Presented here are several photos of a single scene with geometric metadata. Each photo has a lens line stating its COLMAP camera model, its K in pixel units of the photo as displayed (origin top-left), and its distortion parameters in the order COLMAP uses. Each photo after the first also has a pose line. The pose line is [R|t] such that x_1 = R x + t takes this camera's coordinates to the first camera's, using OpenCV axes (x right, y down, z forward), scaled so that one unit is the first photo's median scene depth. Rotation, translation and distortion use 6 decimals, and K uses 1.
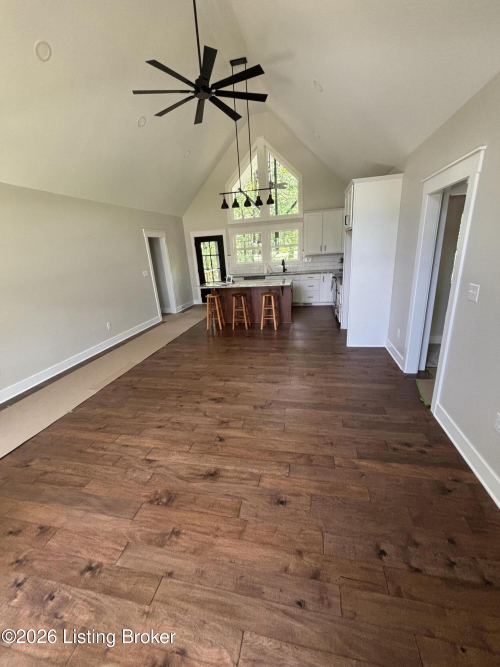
lens RADIAL K [[267.3, 0, 249.8], [0, 267.3, 333.9], [0, 0, 1]] dist [-0.000148, -0.000009]
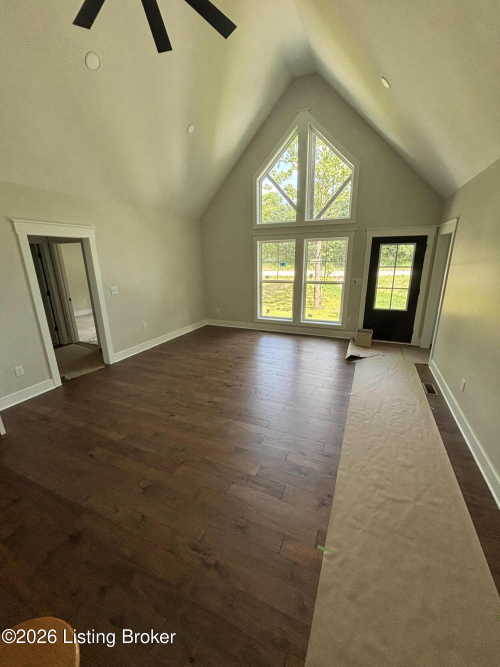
lens RADIAL K [[267.3, 0, 250.8], [0, 267.3, 333.8], [0, 0, 1]] dist [-0.000148, -0.000009]
pose [[-0.977007, 0.022977, 0.211965, -0.507966], [0.136345, 0.831649, 0.538303, -0.600006], [-0.163912, 0.554826, -0.815660, 1.890078]]
